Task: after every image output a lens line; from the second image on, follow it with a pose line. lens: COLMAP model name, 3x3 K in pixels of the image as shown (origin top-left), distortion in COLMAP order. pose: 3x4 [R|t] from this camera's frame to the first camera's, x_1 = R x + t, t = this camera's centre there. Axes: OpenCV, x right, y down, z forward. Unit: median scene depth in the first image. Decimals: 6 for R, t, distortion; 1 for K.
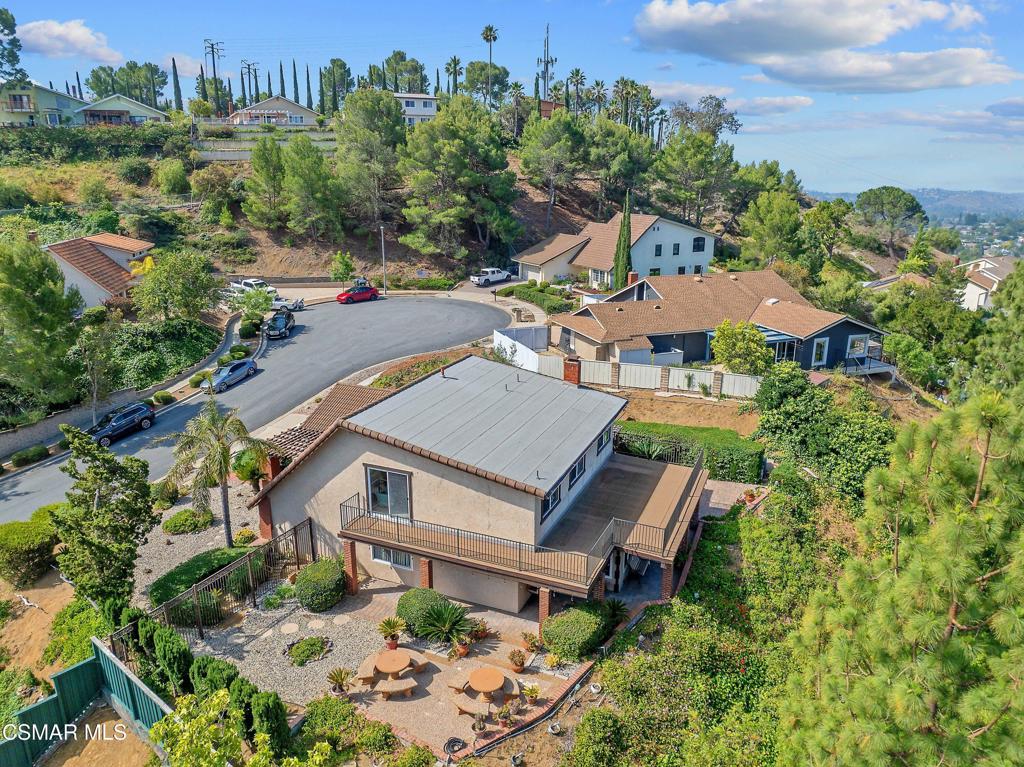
lens RADIAL K [[720.3, 0, 509.8], [0, 720.3, 386.2], [0, 0, 1]] dist [-0.033066, -0.004971]
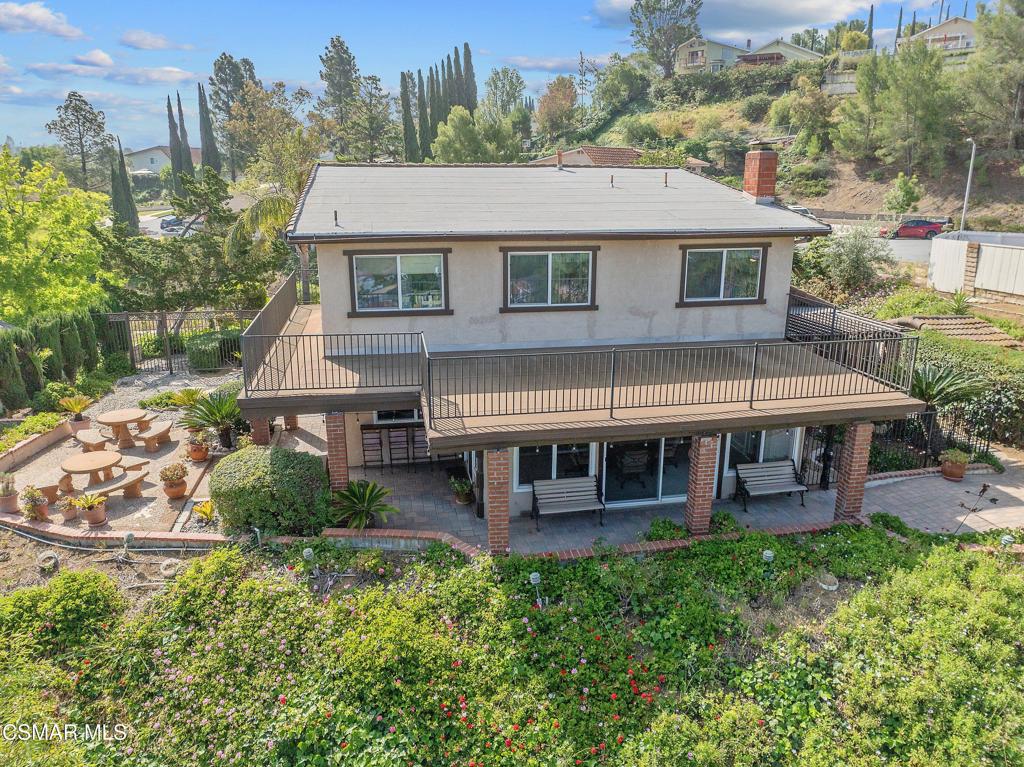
lens RADIAL K [[725.8, 0, 512.0], [0, 725.8, 383.5], [0, 0, 1]] dist [-0.065996, 0.045680]
pose [[0.556448, 0.220261, -0.801156, 0.207374], [-0.235778, 0.966445, 0.101943, 0.054541], [0.796727, 0.132169, 0.589710, 0.272748]]
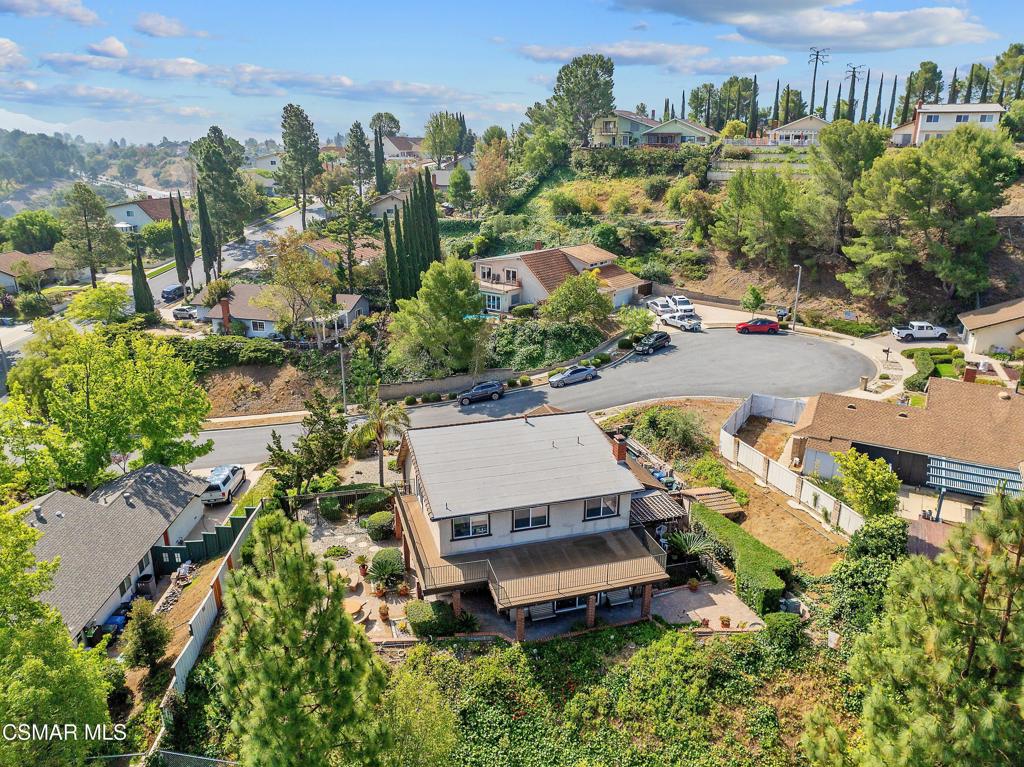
lens RADIAL K [[720.3, 0, 509.8], [0, 720.3, 386.2], [0, 0, 1]] dist [-0.033066, -0.004971]
pose [[0.635588, 0.241393, -0.733319, 0.379885], [-0.217504, 0.967374, 0.129922, -0.109359], [0.740756, 0.076923, 0.667355, 0.043548]]
